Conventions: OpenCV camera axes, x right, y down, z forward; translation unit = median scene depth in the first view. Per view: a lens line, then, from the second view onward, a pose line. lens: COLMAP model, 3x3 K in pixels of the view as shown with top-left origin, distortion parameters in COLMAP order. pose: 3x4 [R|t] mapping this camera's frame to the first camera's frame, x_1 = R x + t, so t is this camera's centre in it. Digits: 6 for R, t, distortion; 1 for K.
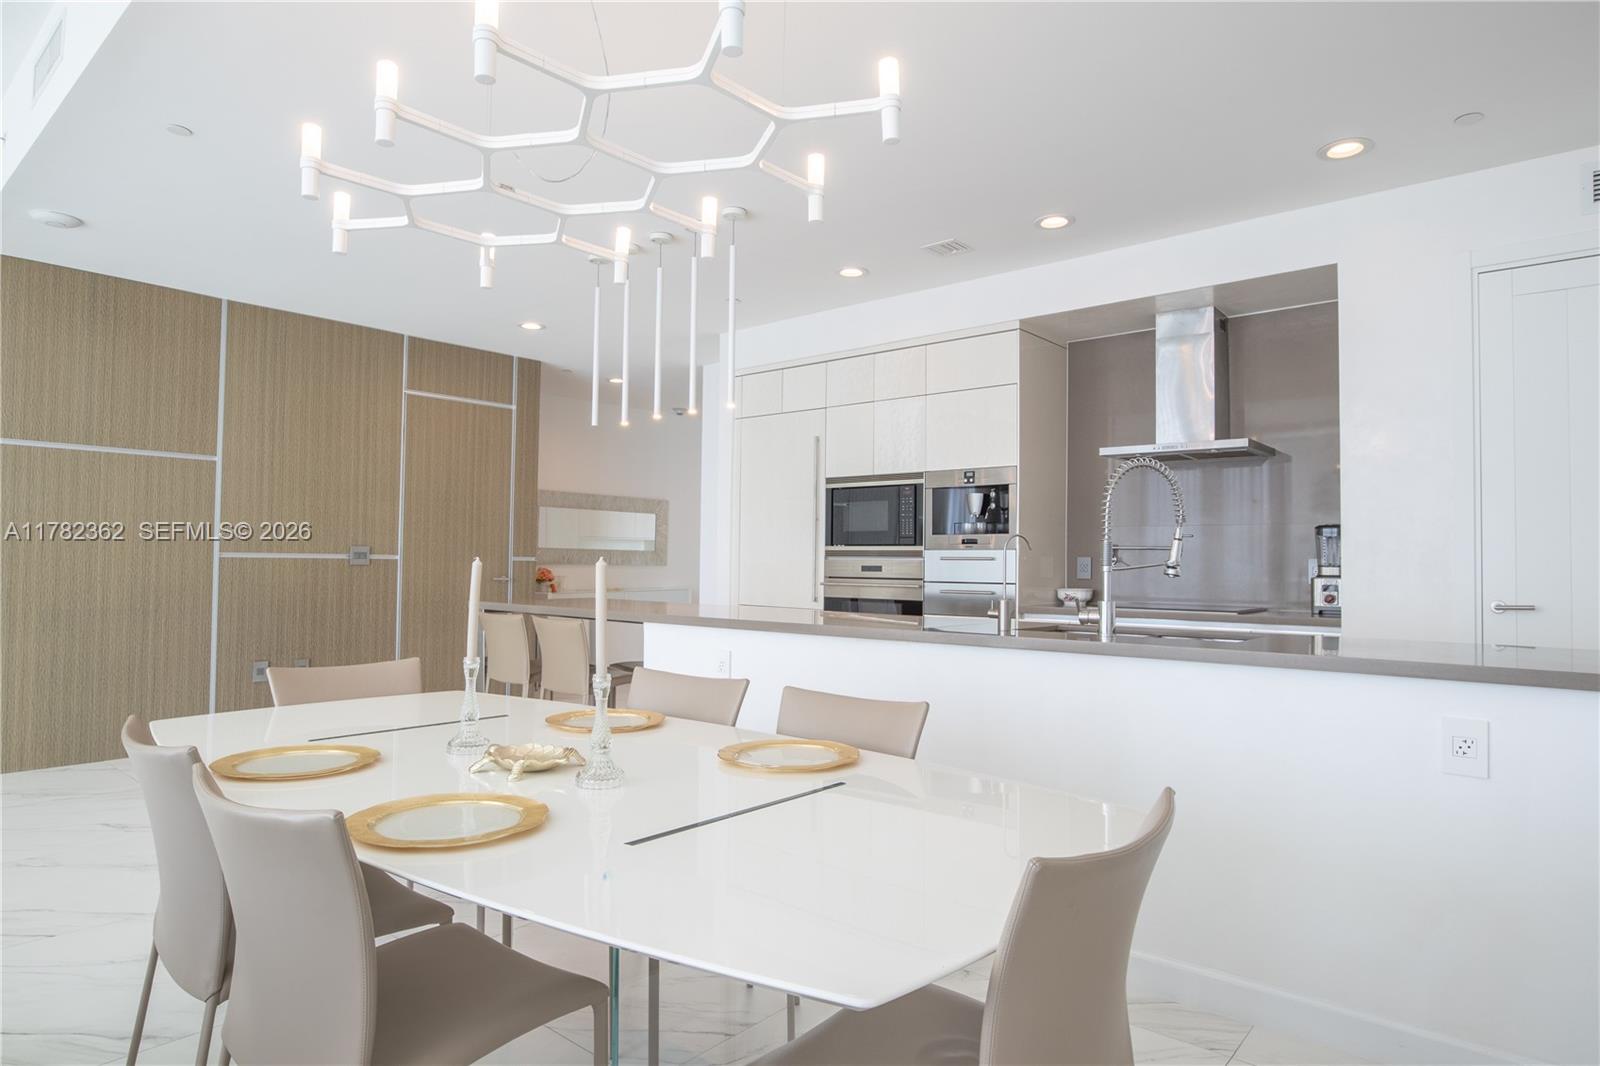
lens RADIAL K [[919.7, 0, 810.7], [0, 919.7, 526.3], [0, 0, 1]] dist [-0.021810, 0.002113]
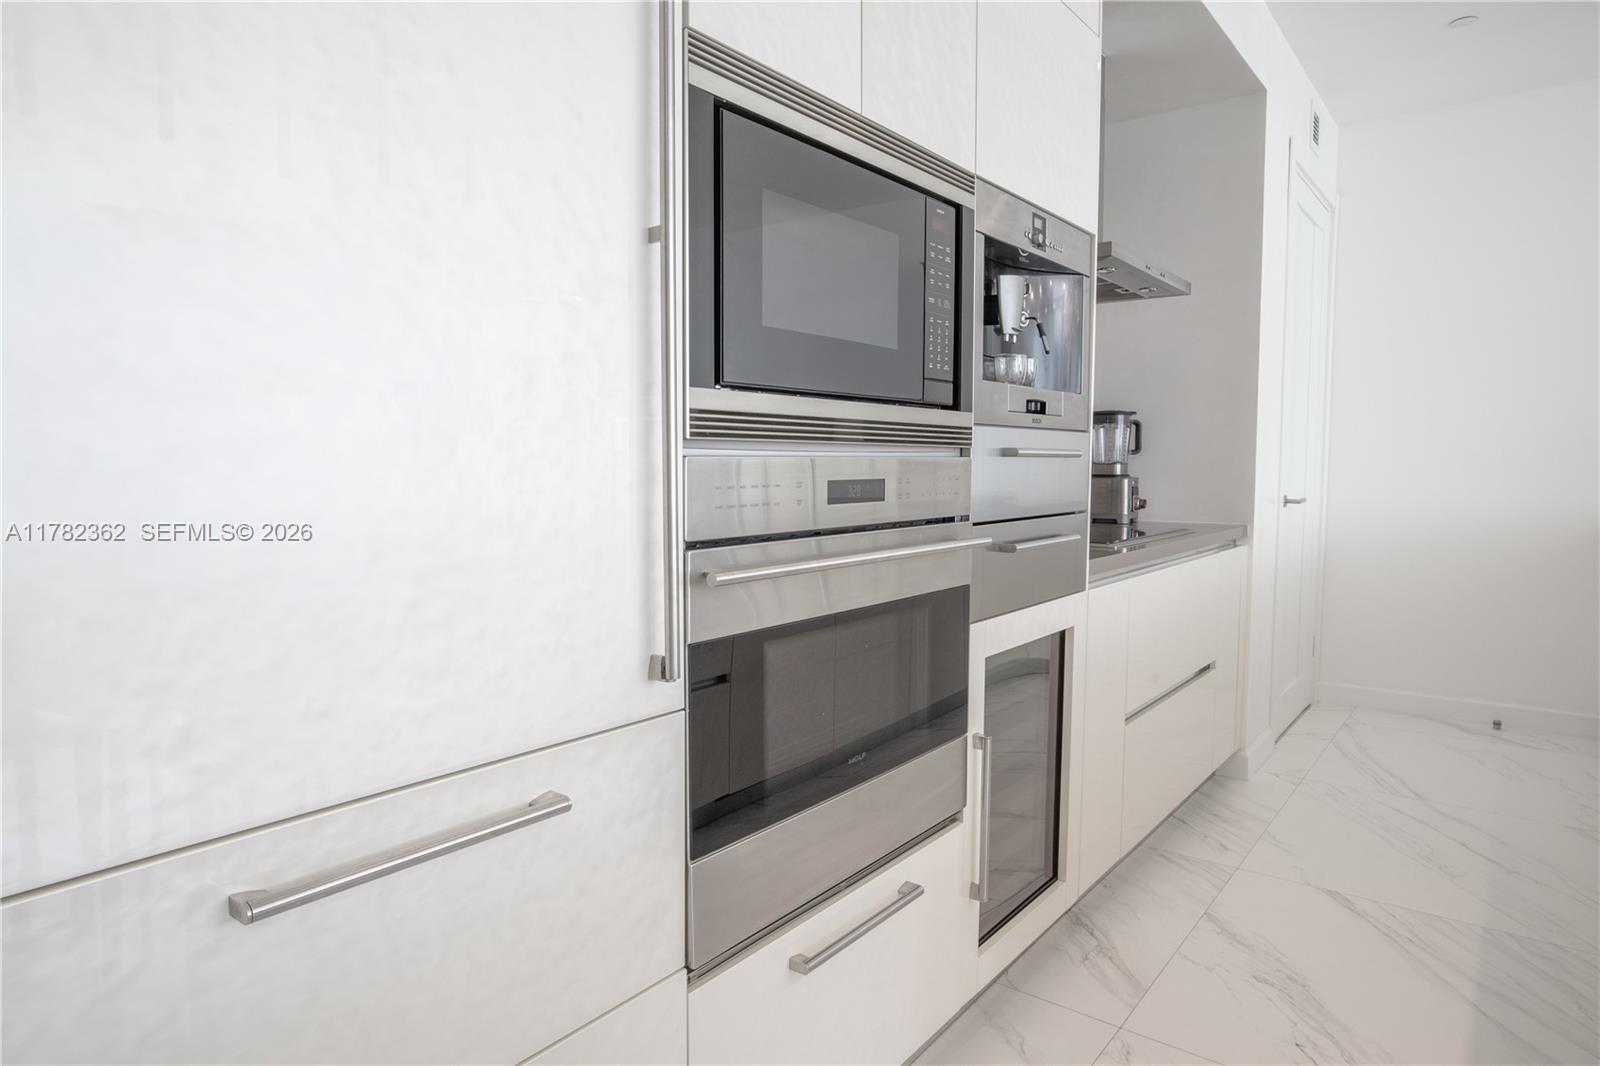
lens RADIAL K [[950.0, 0, 800.0], [0, 950.0, 533.0], [0, 0, 1]] dist [-0.016925, 0.001230]
pose [[-0.033289, -0.088217, 0.995545, -0.202493], [-0.042930, 0.995304, 0.086760, 0.036606], [-0.998523, -0.039850, -0.036920, 1.061000]]
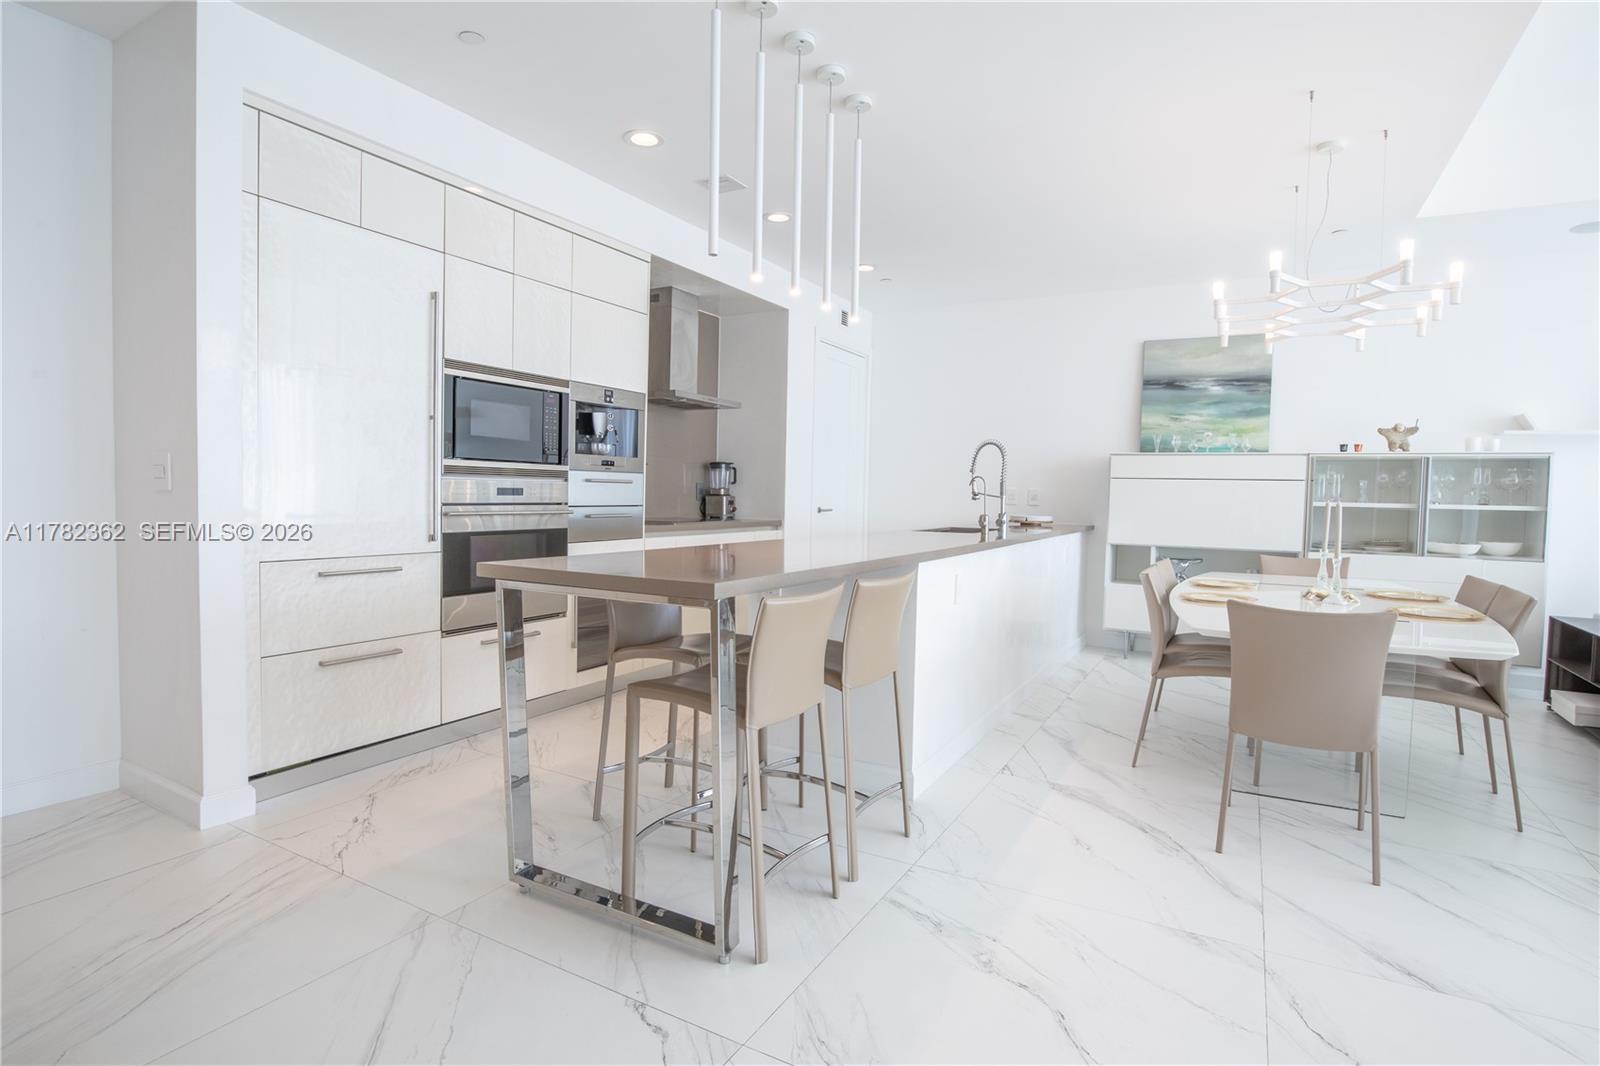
lens RADIAL K [[805.2, 0, 809.6], [0, 805.2, 532.8], [0, 0, 1]] dist [-0.046967, 0.014046]
pose [[-0.195676, -0.066465, 0.978414, -0.669385], [-0.065535, 0.996357, 0.054577, 0.028192], [-0.978476, -0.053440, -0.199319, 0.916572]]
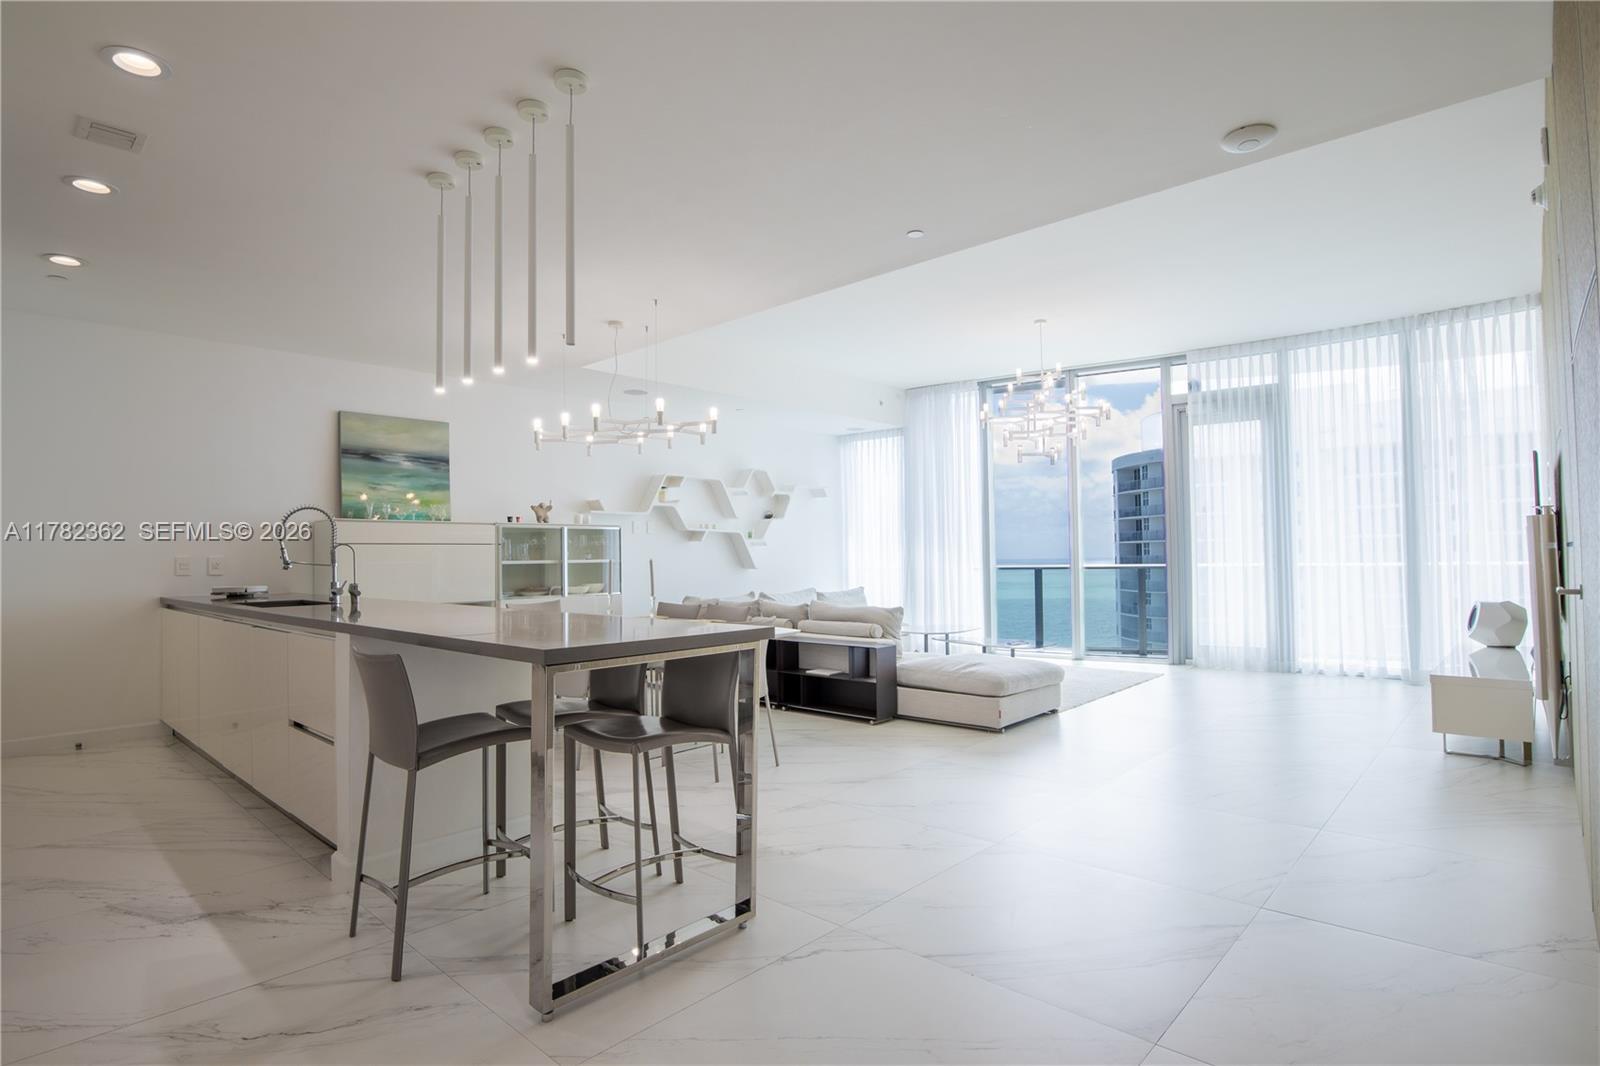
lens RADIAL K [[805.2, 0, 809.6], [0, 805.2, 532.8], [0, 0, 1]] dist [-0.046967, 0.014046]
pose [[-0.999206, -0.000508, 0.039836, -0.373818], [-0.003419, 0.997322, -0.073056, 0.048995], [-0.039692, -0.073134, -0.996532, 1.358076]]
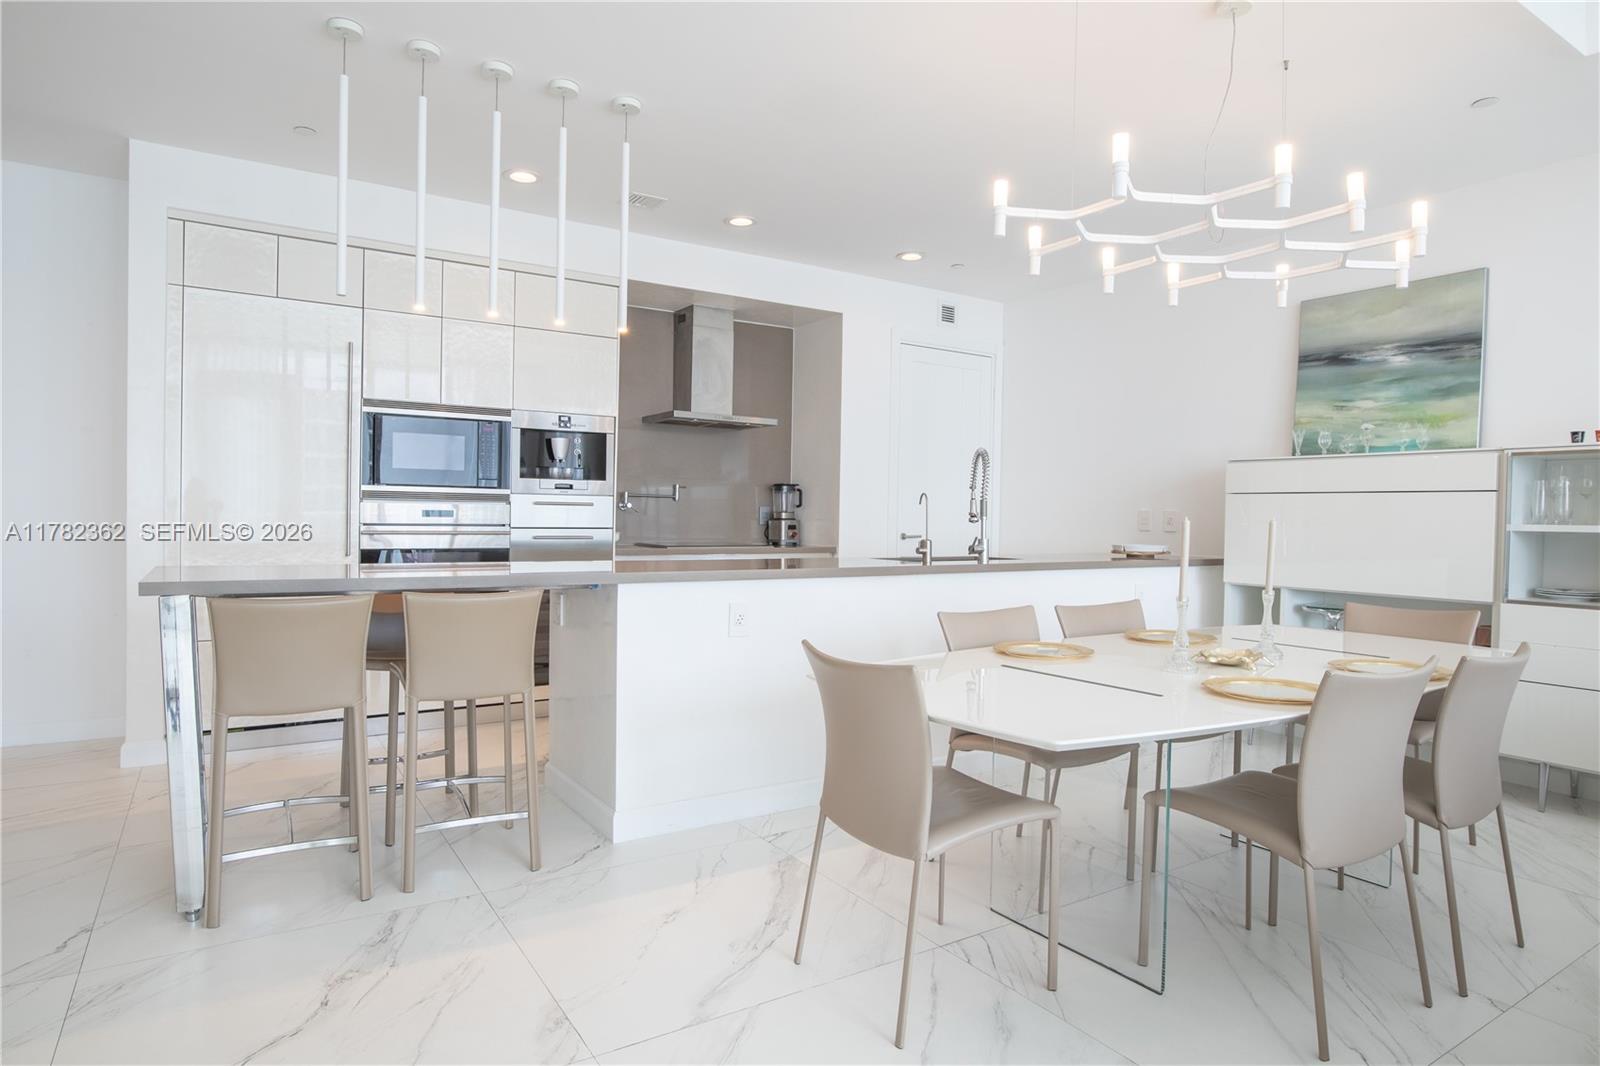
lens RADIAL K [[919.7, 0, 810.7], [0, 919.7, 526.3], [0, 0, 1]] dist [-0.021810, 0.002113]
pose [[0.289600, -0.021408, 0.956908, -0.672338], [-0.053675, 0.997813, 0.038567, 0.006433], [-0.955642, -0.062531, 0.287817, 0.437463]]
